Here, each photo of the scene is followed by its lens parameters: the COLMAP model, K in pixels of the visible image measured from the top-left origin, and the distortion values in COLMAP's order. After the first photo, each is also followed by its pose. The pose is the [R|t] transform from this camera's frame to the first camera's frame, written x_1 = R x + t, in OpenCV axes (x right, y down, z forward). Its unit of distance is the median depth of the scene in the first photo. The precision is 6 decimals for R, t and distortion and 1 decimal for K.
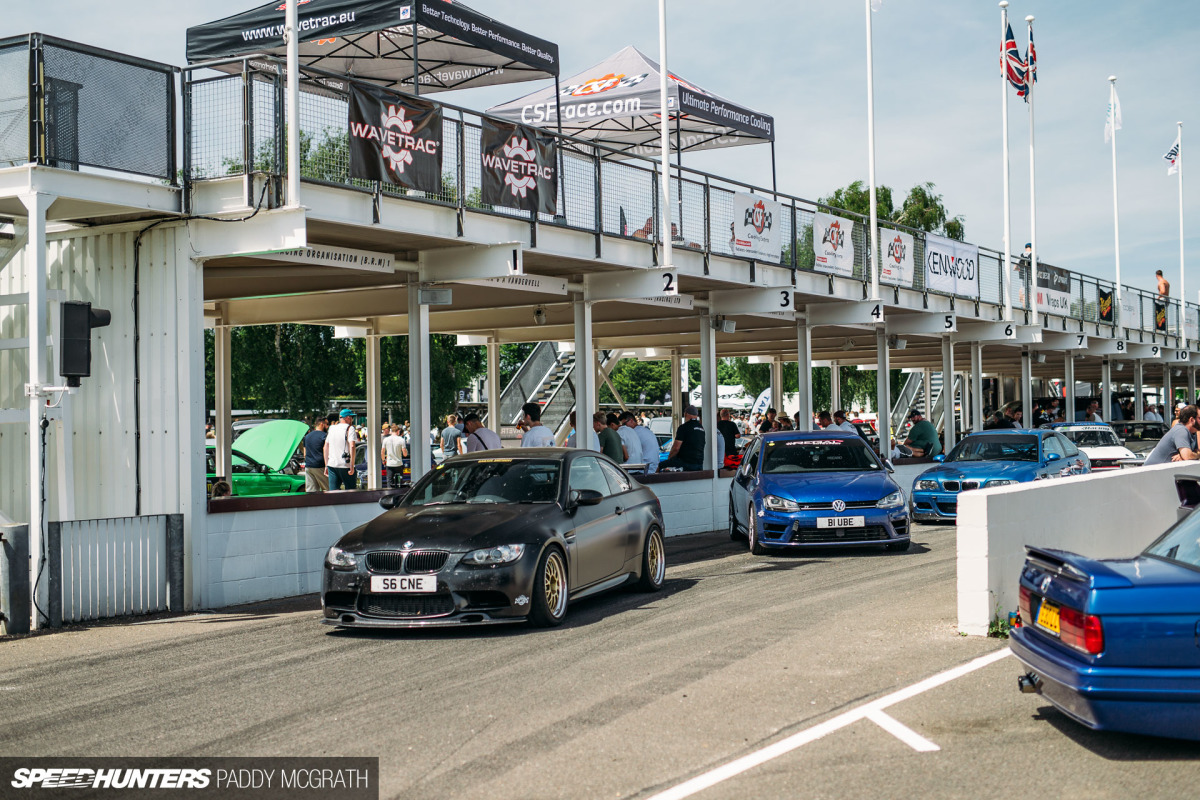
lens RADIAL K [[1735.2, 0, 597.9], [0, 1735.2, 399.3], [0, 0, 1]] dist [0.032491, 0.000000]
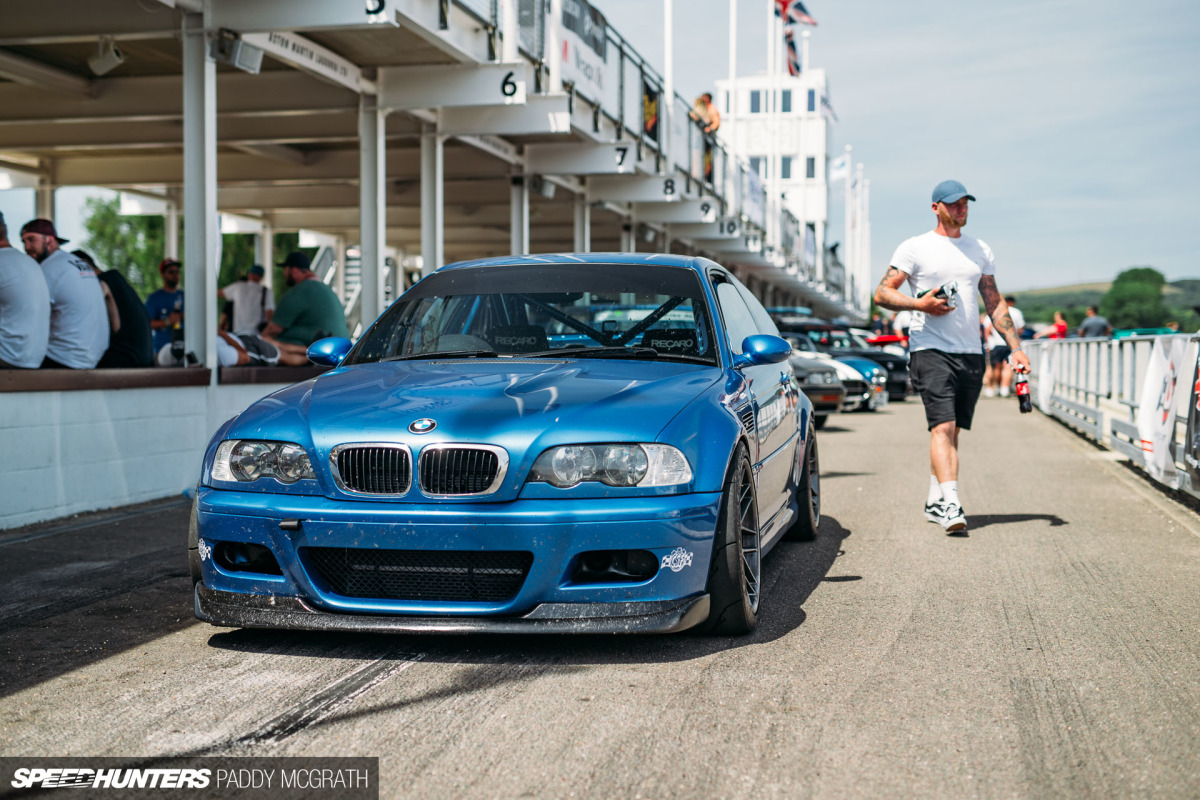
lens RADIAL K [[1735.2, 0, 598.9], [0, 1735.2, 398.8], [0, 0, 1]] dist [0.032491, 0.000000]
pose [[0.946865, 0.008772, 0.321510, 0.113737], [-0.020997, 0.999181, 0.034577, 0.023616], [-0.320944, -0.039491, 0.946275, 0.557484]]
